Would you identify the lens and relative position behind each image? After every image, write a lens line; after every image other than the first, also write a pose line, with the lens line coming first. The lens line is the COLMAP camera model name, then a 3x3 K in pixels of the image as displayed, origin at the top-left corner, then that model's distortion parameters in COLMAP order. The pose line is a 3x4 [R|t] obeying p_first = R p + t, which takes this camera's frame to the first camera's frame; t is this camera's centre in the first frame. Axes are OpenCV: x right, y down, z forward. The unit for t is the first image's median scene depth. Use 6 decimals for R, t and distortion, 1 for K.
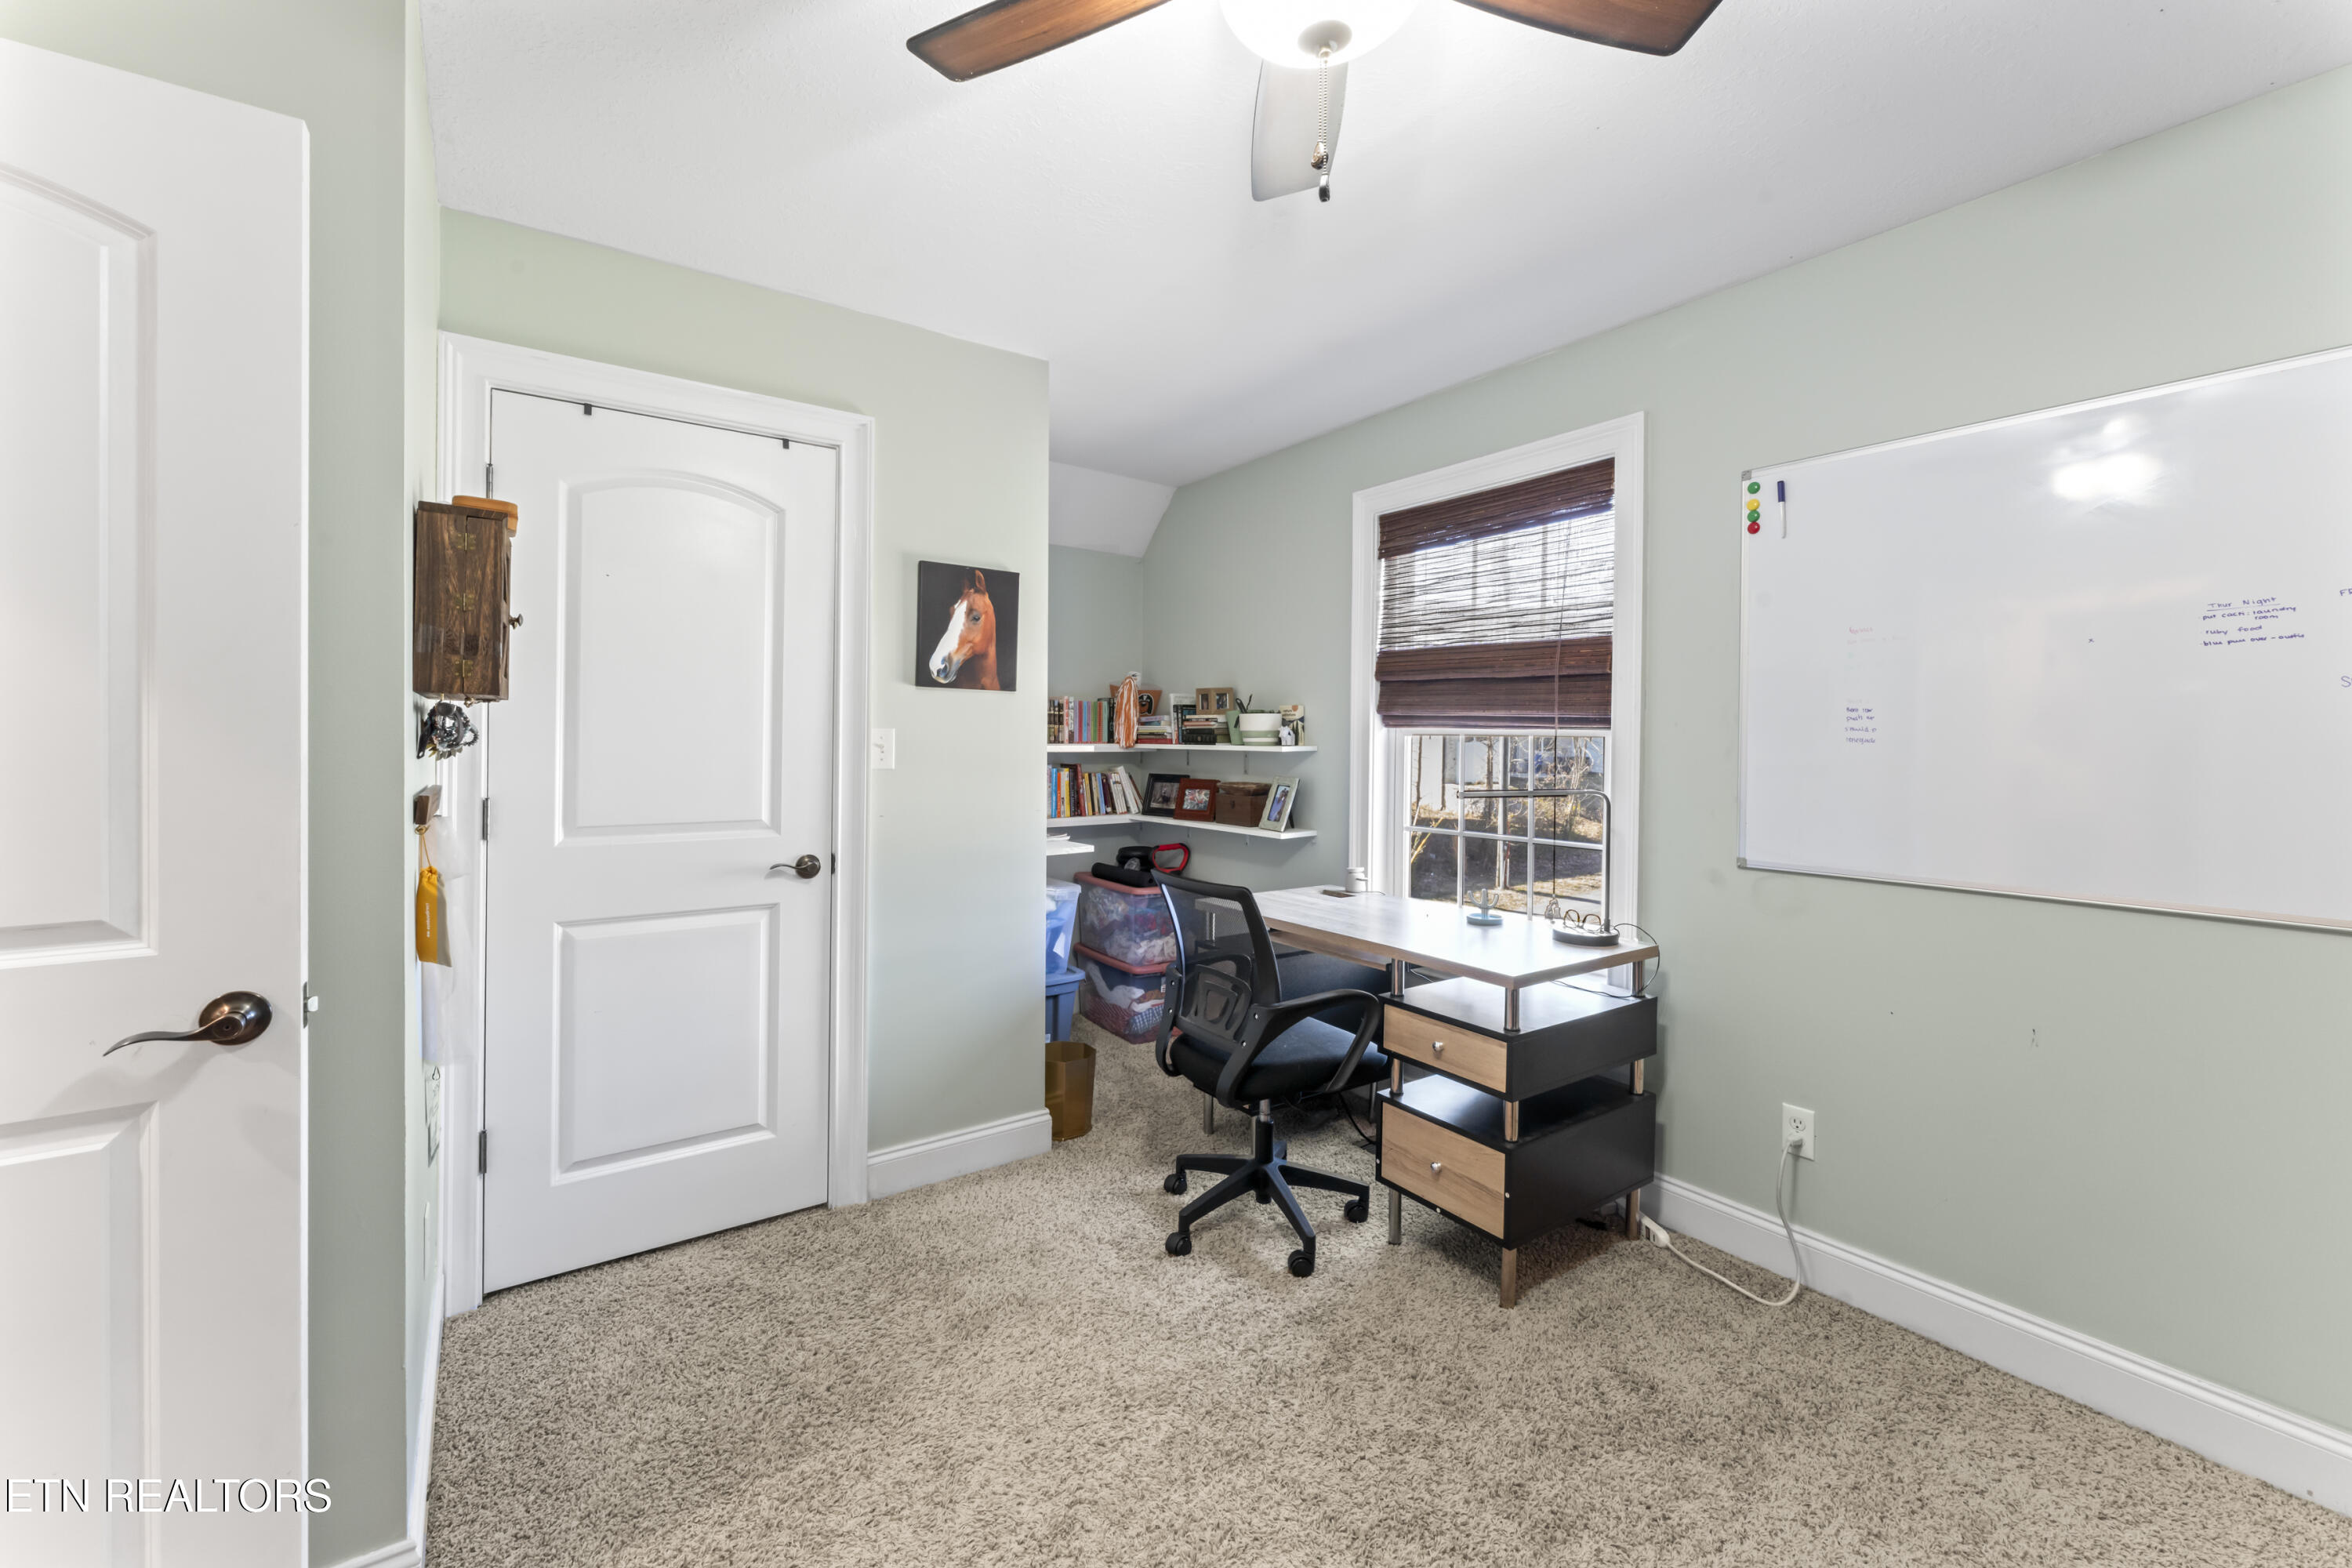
lens RADIAL K [[945.4, 0, 1125.6], [0, 945.4, 732.3], [0, 0, 1]] dist [0.000289, -0.000752]
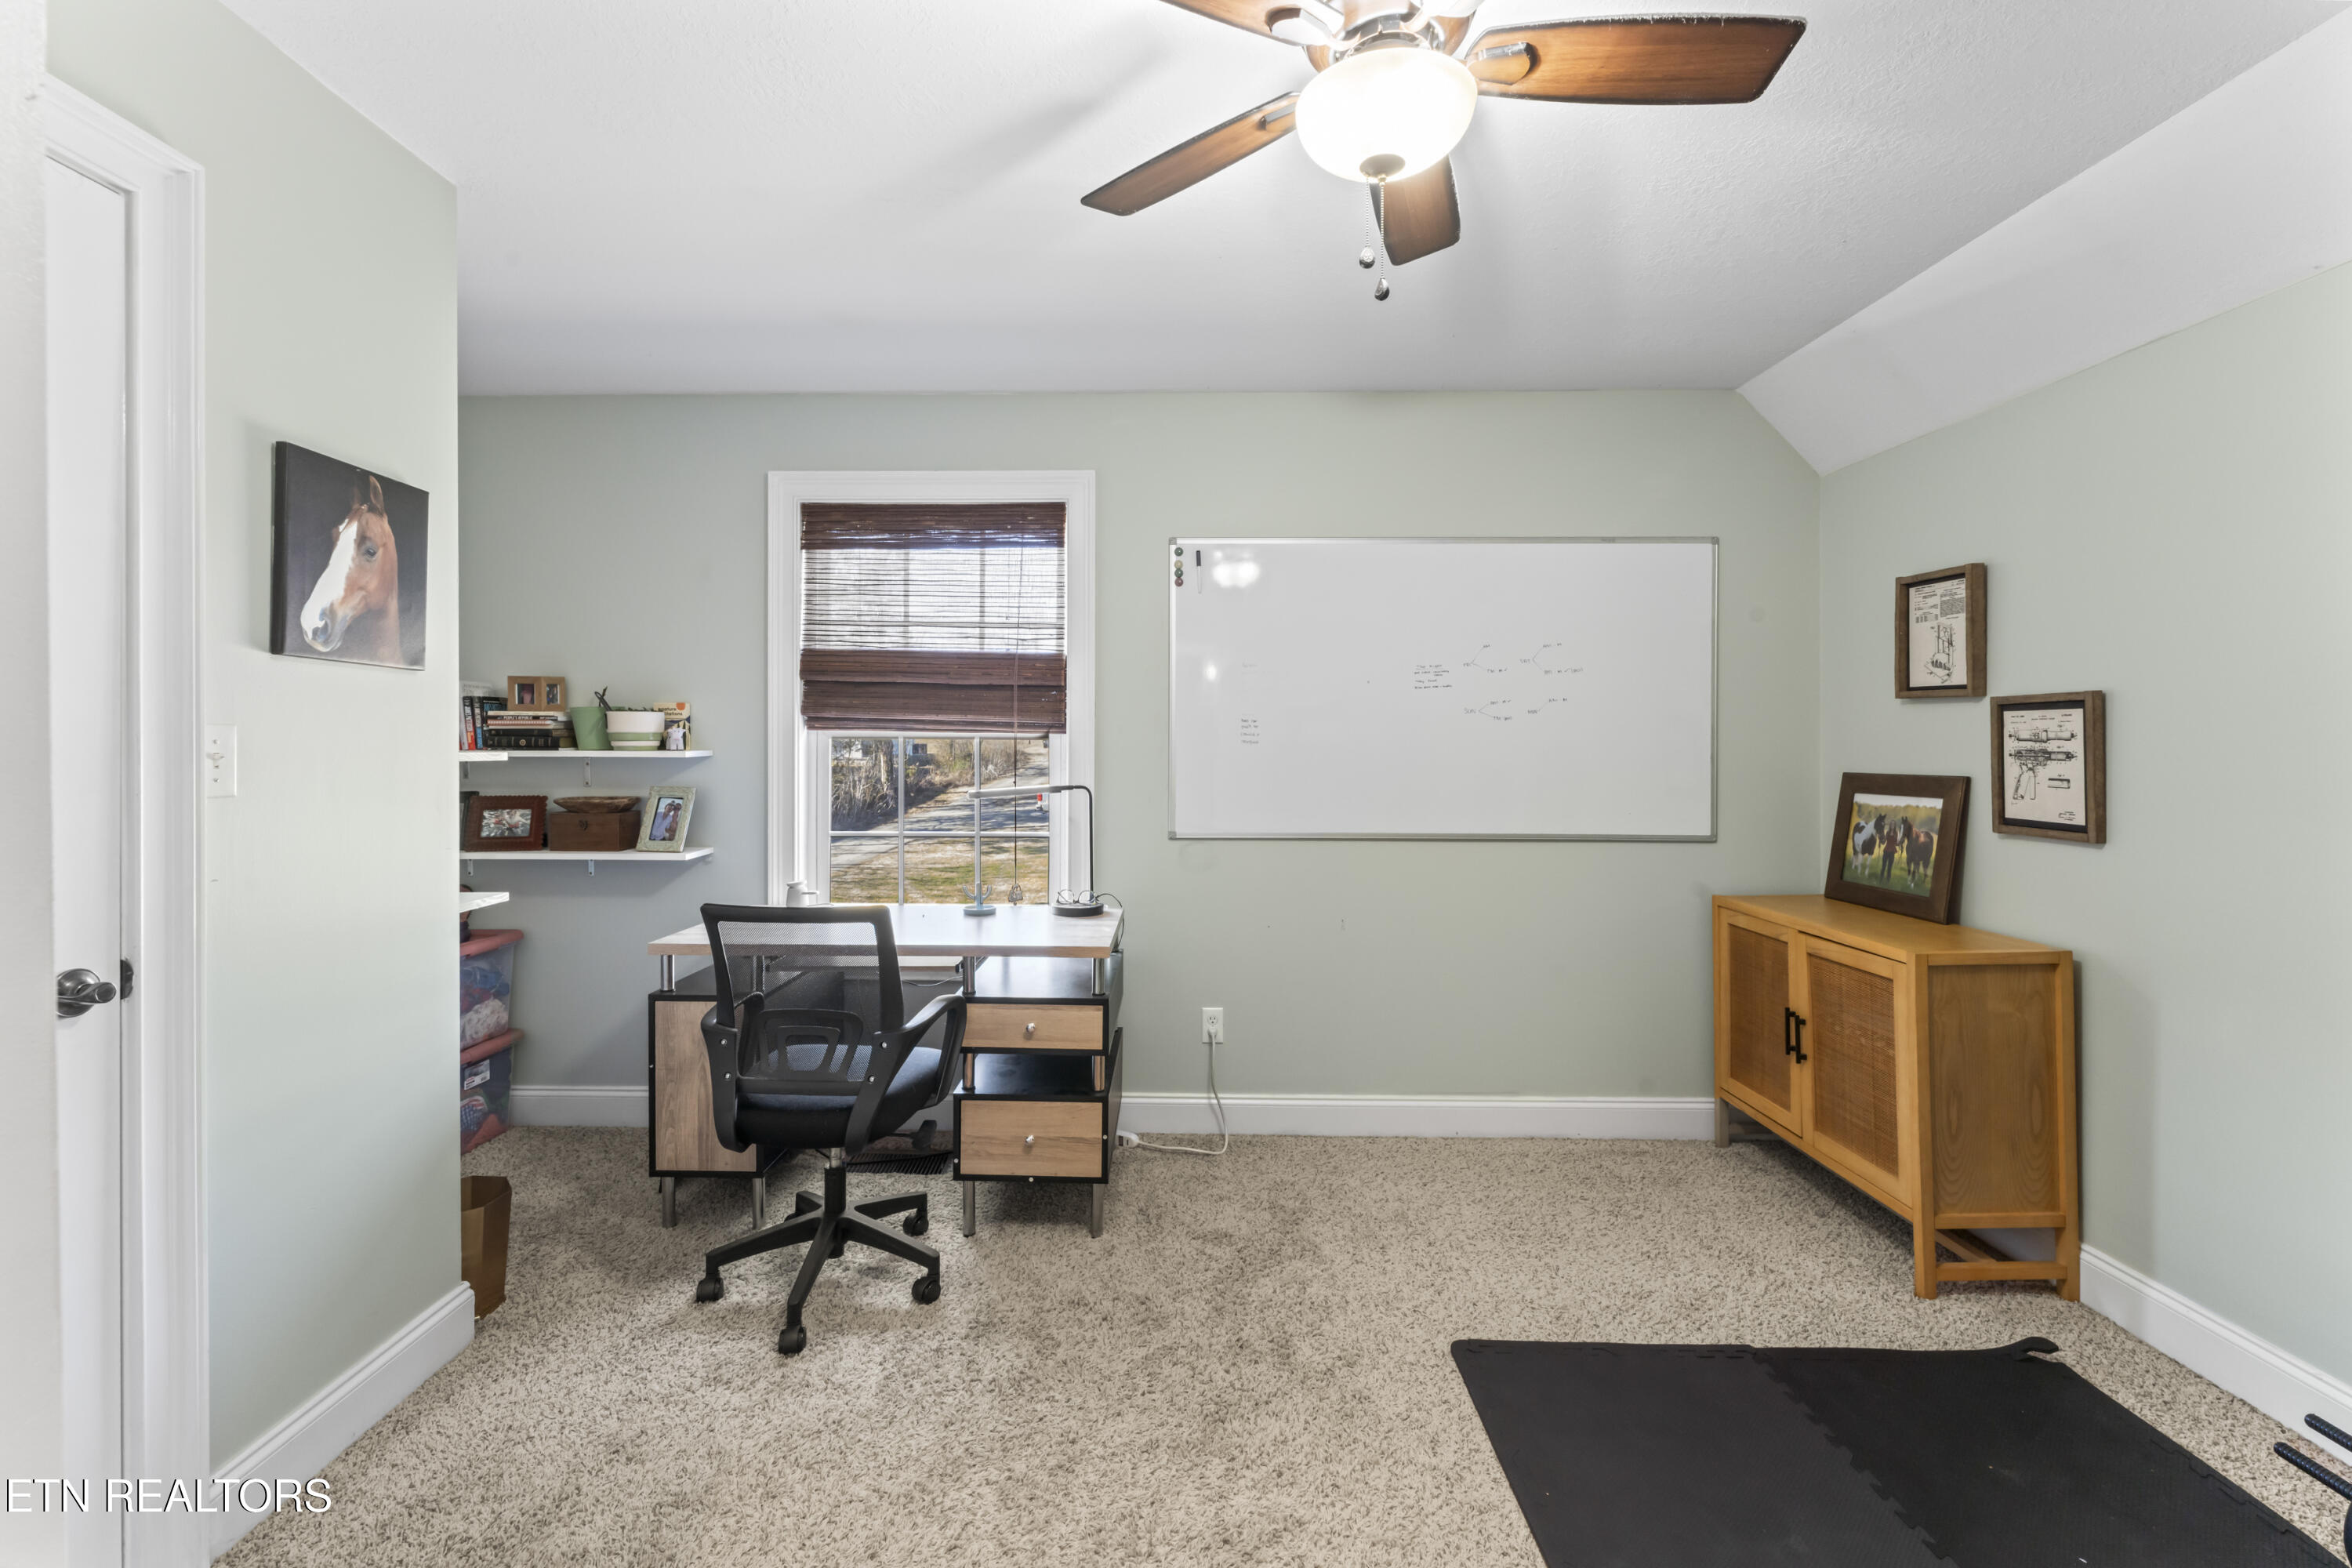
lens RADIAL K [[945.4, 0, 1194.3], [0, 945.4, 745.8], [0, 0, 1]] dist [0.000289, -0.000752]
pose [[0.581961, -0.005242, 0.813200, -0.360281], [-0.003451, 0.999954, 0.008915, 0.001290], [-0.813210, -0.007995, 0.581916, 0.188509]]
